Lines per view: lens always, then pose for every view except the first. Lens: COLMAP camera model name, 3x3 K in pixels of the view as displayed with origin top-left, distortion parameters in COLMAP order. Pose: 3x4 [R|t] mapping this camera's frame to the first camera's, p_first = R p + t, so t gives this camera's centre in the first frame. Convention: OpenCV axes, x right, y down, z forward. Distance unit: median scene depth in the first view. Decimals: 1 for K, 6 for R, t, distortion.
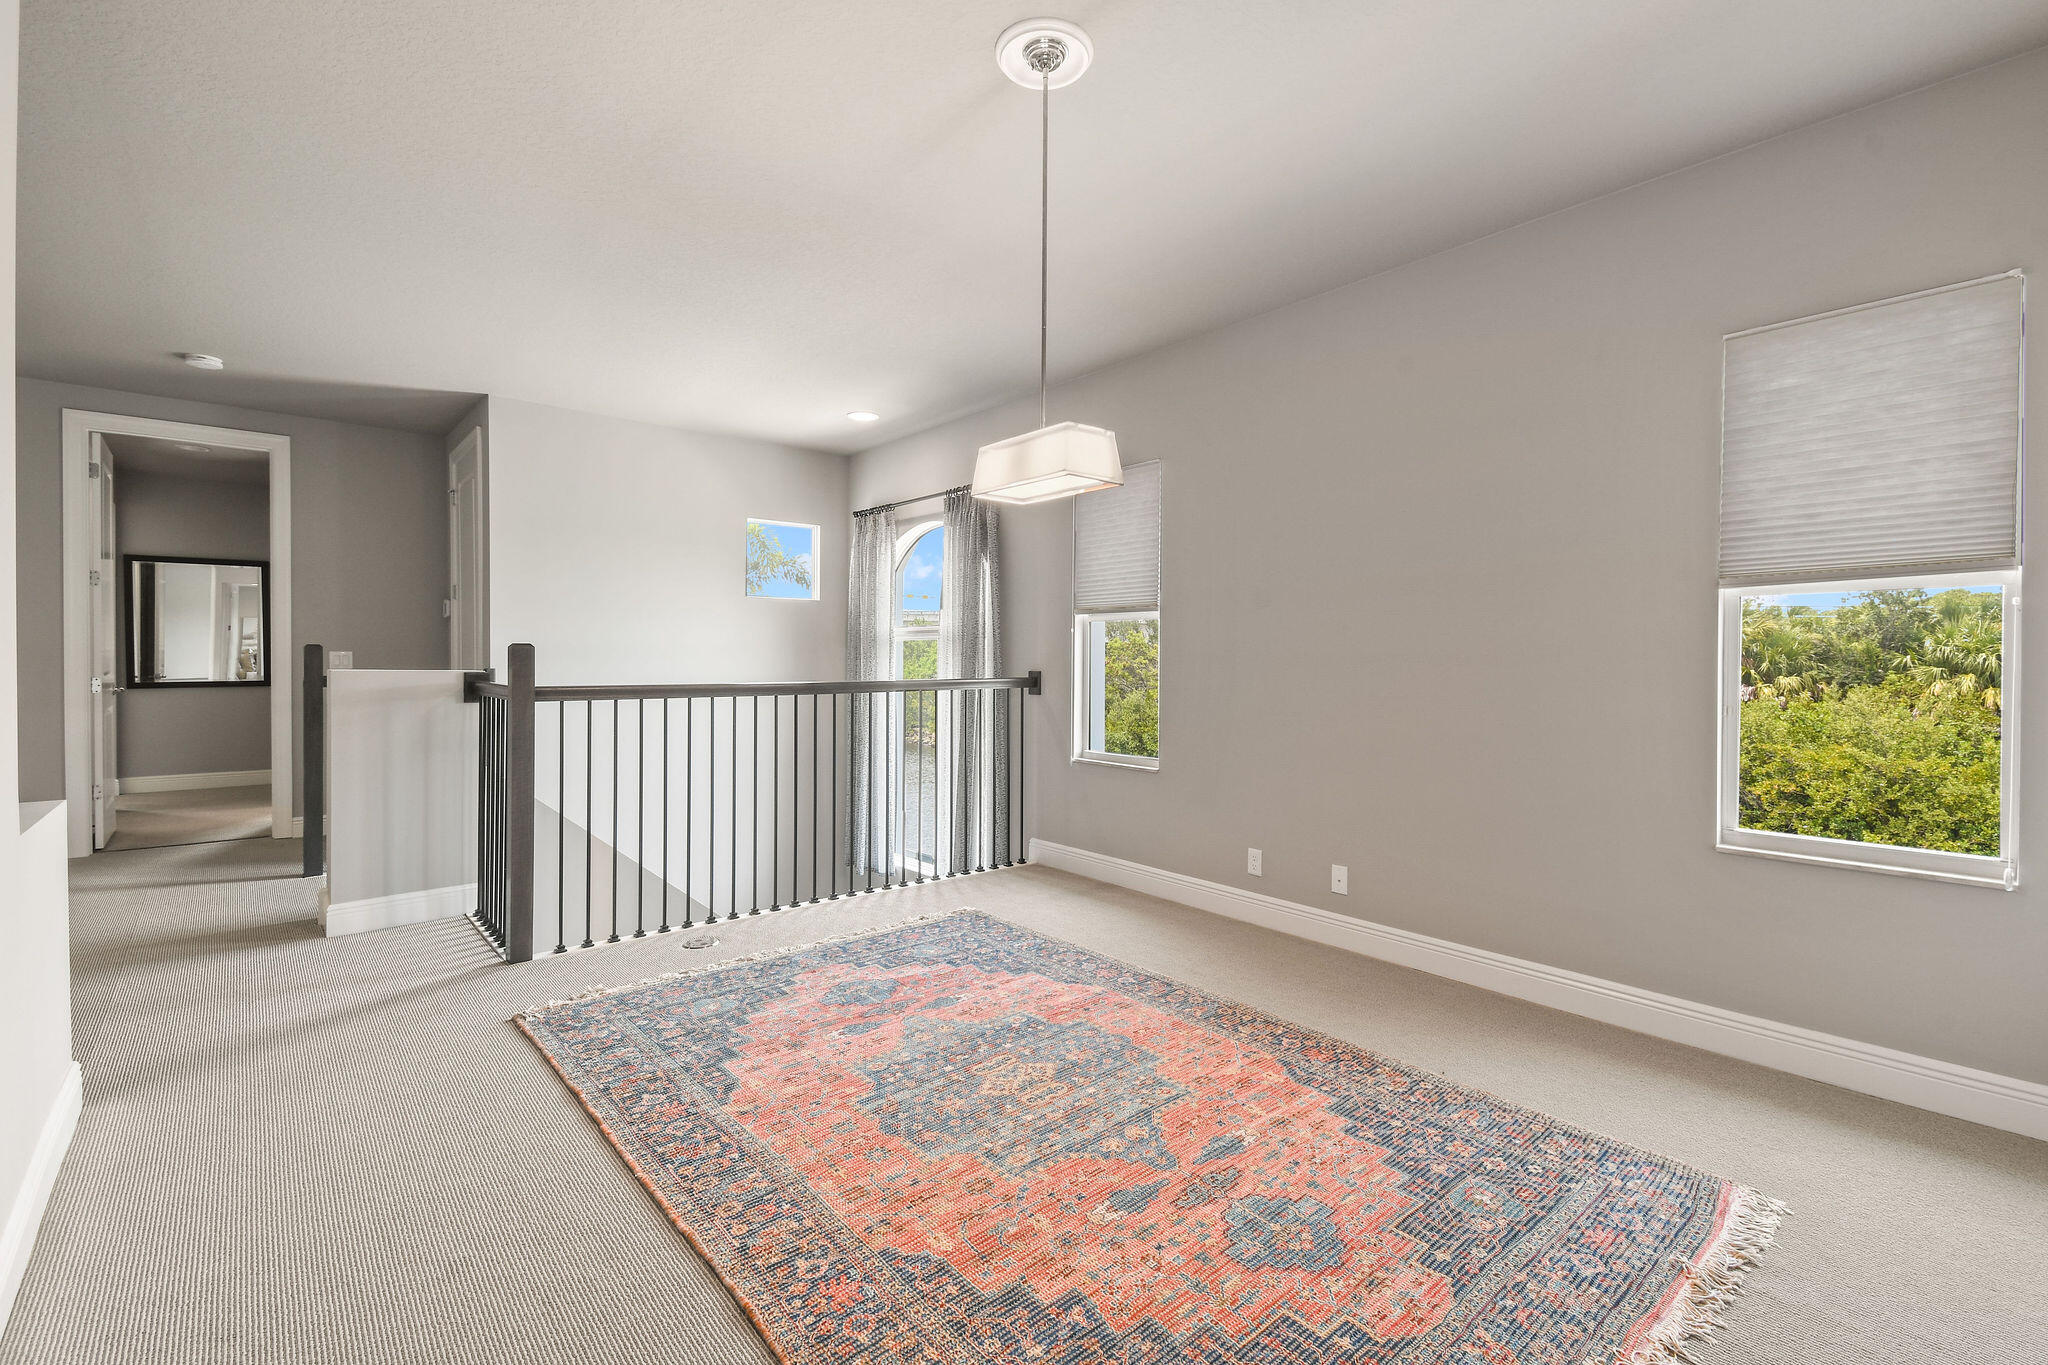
lens RADIAL K [[880.1, 0, 1024.0], [0, 880.1, 682.5], [0, 0, 1]] dist [0.012806, -0.000012]
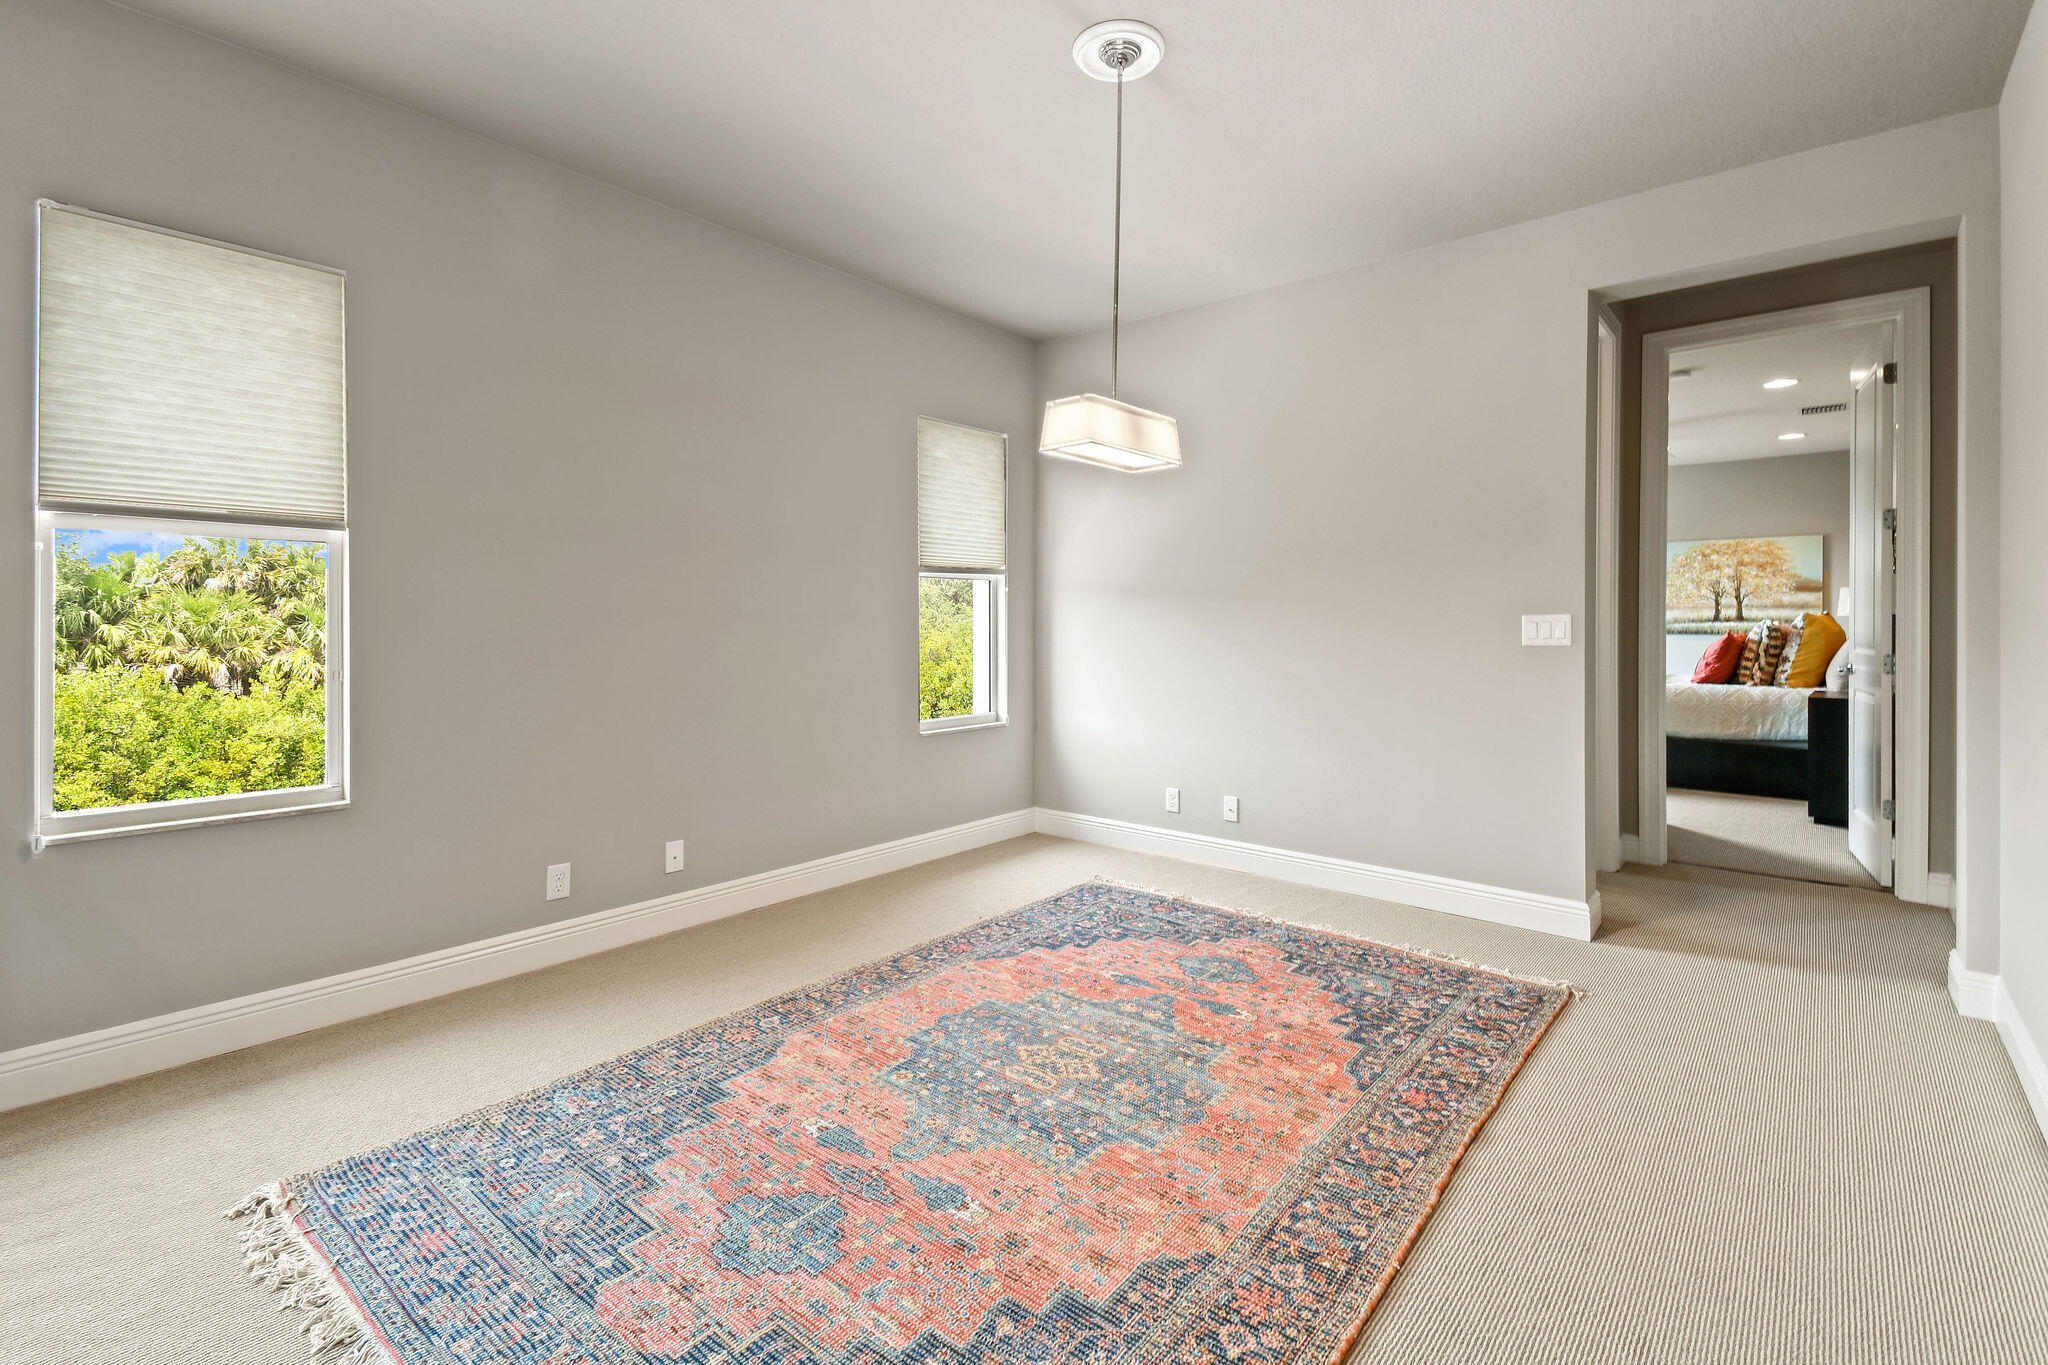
lens RADIAL K [[961.0, 0, 1033.8], [0, 961.0, 644.1], [0, 0, 1]] dist [0.015775, -0.000319]
pose [[-0.170421, -0.039751, 0.984569, -0.934216], [0.029799, 0.998521, 0.045472, -0.037460], [-0.984921, 0.037088, -0.168985, 1.114262]]
